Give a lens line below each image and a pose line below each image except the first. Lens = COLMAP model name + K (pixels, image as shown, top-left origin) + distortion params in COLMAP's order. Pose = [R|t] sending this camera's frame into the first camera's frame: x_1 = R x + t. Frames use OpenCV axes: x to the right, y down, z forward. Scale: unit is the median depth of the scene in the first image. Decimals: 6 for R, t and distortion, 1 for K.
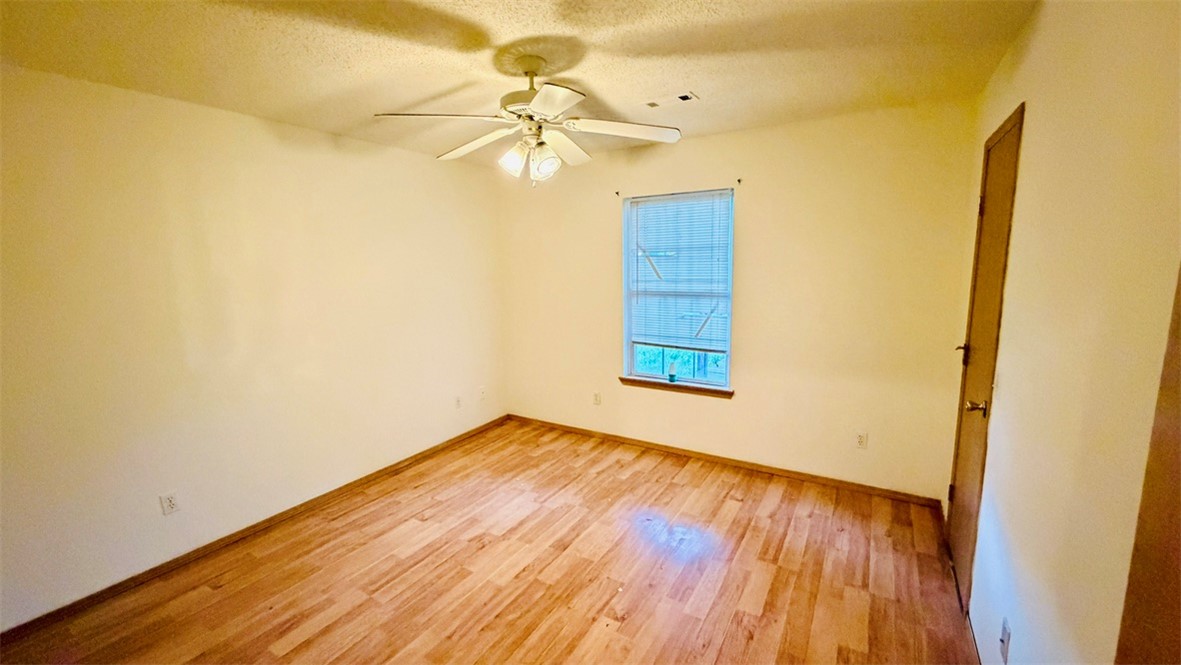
lens RADIAL K [[468.5, 0, 583.9], [0, 468.5, 329.2], [0, 0, 1]] dist [-0.003507, 0.000650]
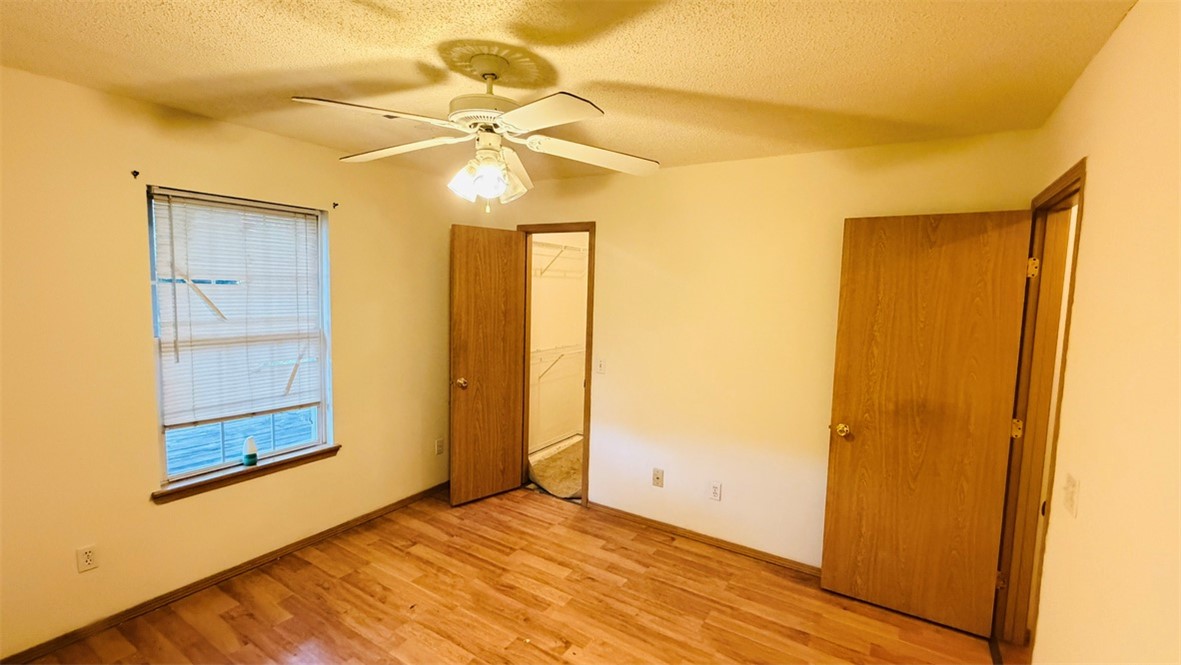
lens RADIAL K [[514.7, 0, 582.0], [0, 514.7, 331.0], [0, 0, 1]] dist [0.007606, -0.001778]
pose [[0.019925, -0.068581, 0.997447, -0.597476], [0.116201, 0.991042, 0.065820, -0.085130], [-0.993026, 0.114593, 0.027716, 0.500429]]
